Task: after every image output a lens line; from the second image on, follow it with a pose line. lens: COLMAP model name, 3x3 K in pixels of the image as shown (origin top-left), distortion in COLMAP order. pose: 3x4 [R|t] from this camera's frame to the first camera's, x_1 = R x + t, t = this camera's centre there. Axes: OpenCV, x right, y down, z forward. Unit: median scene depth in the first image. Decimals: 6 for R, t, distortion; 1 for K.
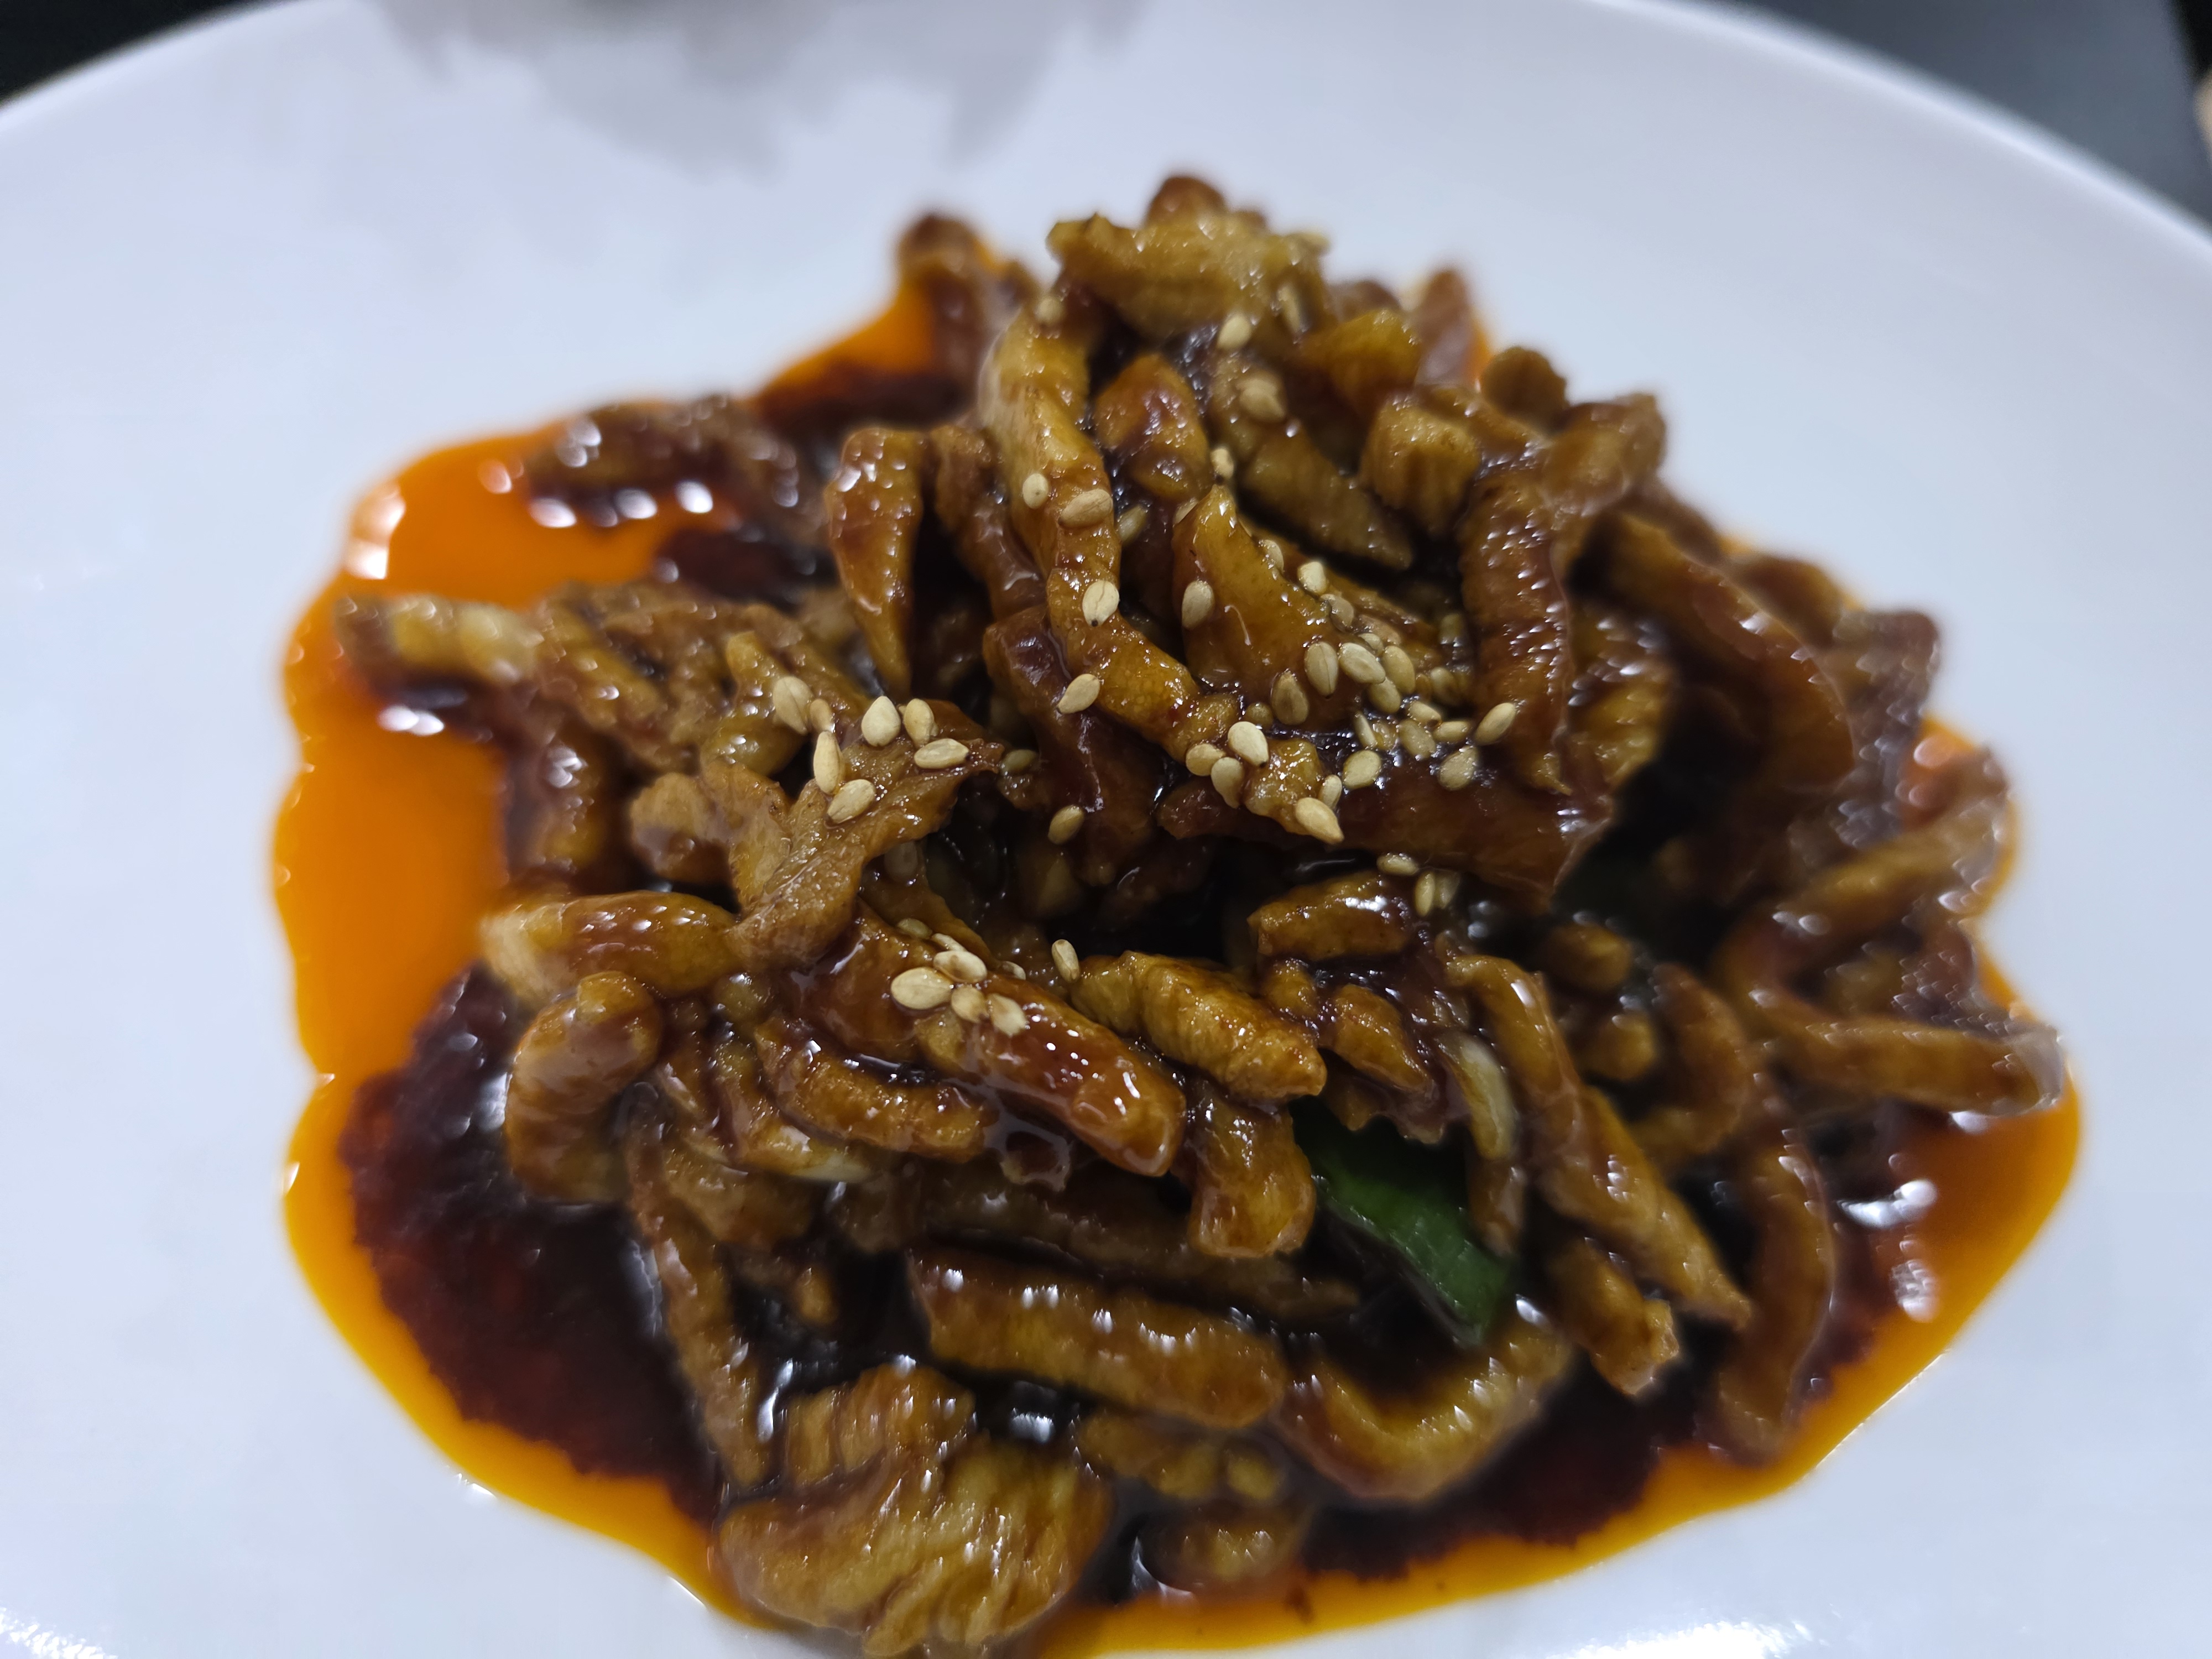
lens RADIAL K [[1628.9, 0, 1109.8], [0, 1628.9, 784.2], [0, 0, 1]] dist [-0.071558, -0.002631]
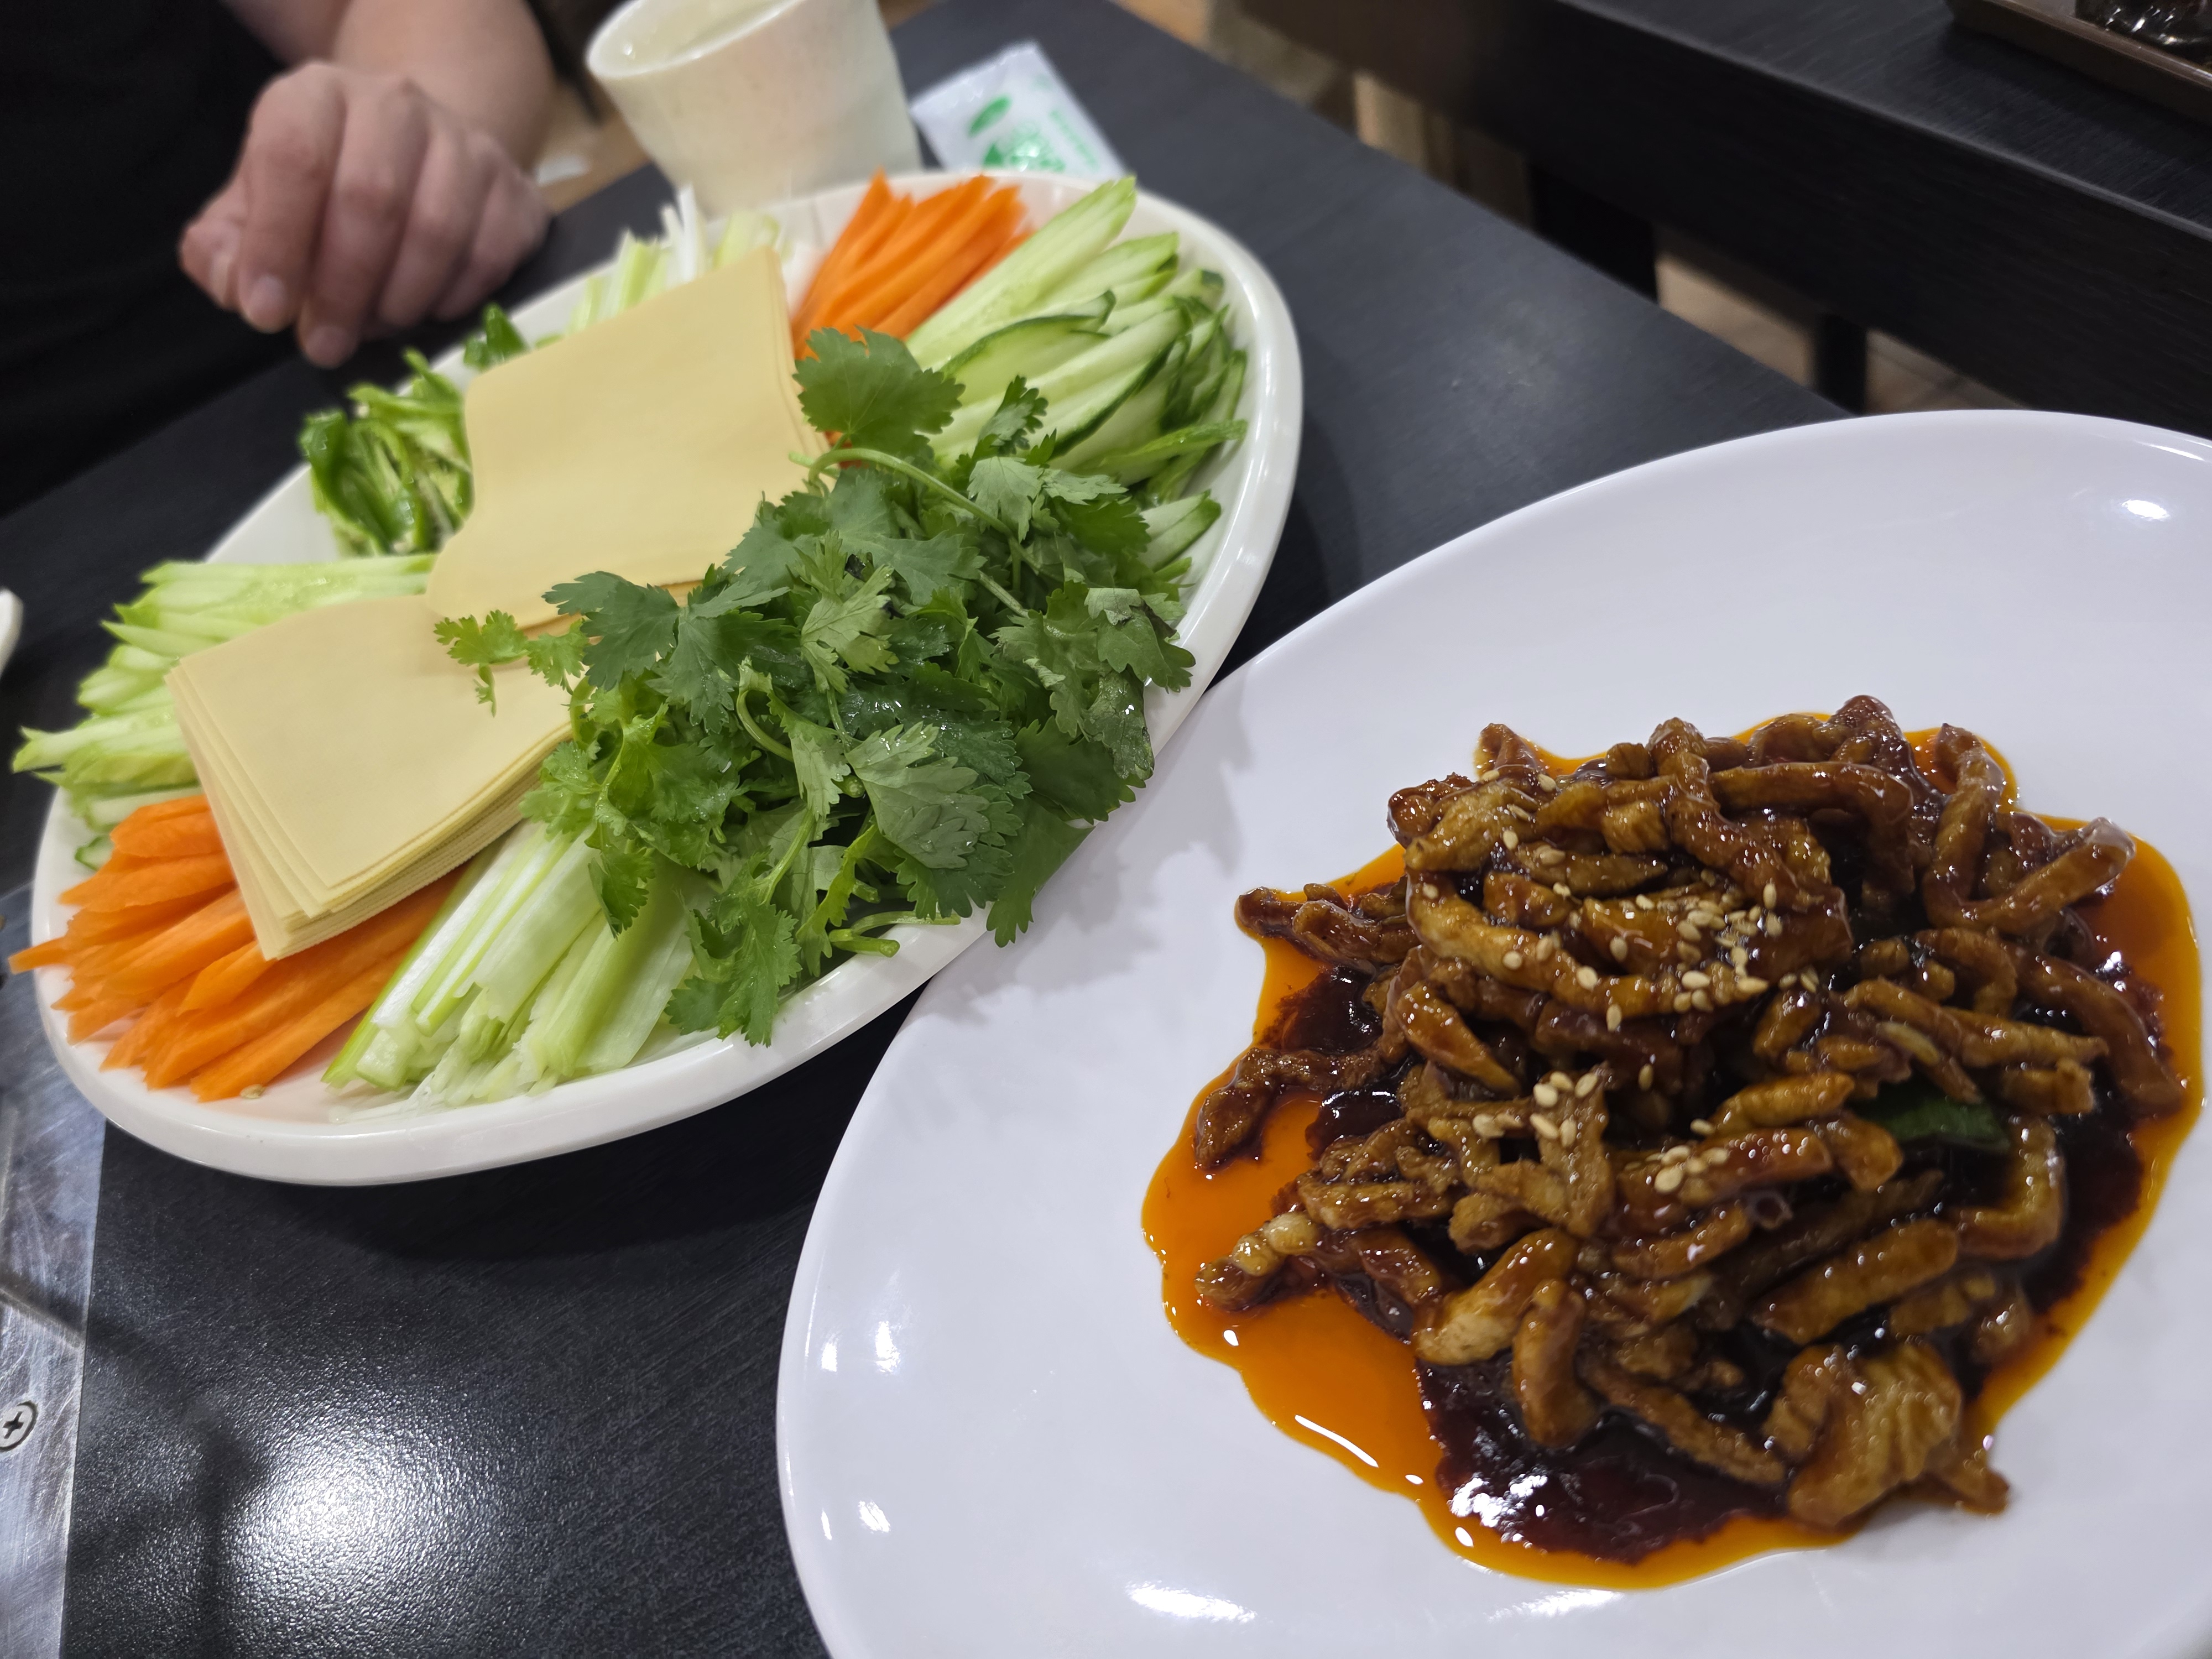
lens RADIAL K [[1504.3, 0, 1106.0], [0, 1504.3, 829.5], [0, 0, 1]] dist [0.058243, -0.105473]
pose [[0.759020, -0.646374, 0.078034, -0.472961], [0.641139, 0.721205, -0.262305, -0.130377], [0.113269, 0.249125, 0.961825, -0.913842]]
